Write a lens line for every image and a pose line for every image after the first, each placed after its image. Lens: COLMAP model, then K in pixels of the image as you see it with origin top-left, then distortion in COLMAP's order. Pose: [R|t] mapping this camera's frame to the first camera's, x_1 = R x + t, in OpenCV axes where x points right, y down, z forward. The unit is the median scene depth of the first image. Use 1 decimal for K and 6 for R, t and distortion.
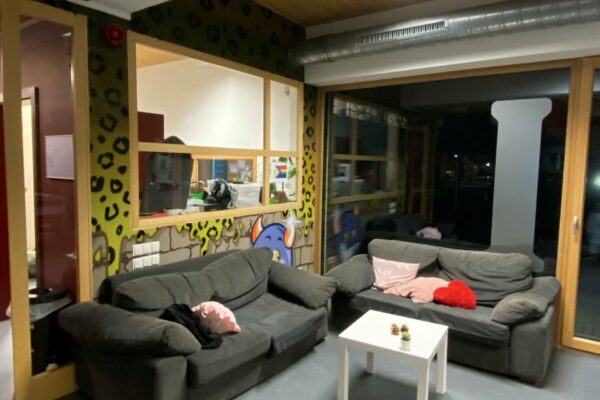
lens RADIAL K [[427.3, 0, 288.2], [0, 427.3, 199.6], [0, 0, 1]] dist [0.082248, -0.124106]
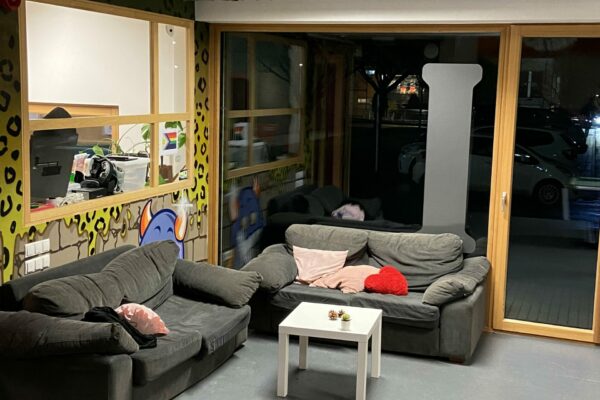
lens RADIAL K [[805.7, 0, 300.0], [0, 805.7, 200.0], [0, 0, 1]] dist [0.004932, 0.000165]
pose [[0.961195, -0.033859, 0.273785, -0.240797], [0.016832, 0.997788, 0.064303, -0.061959], [-0.275357, -0.057199, 0.959639, -0.551461]]
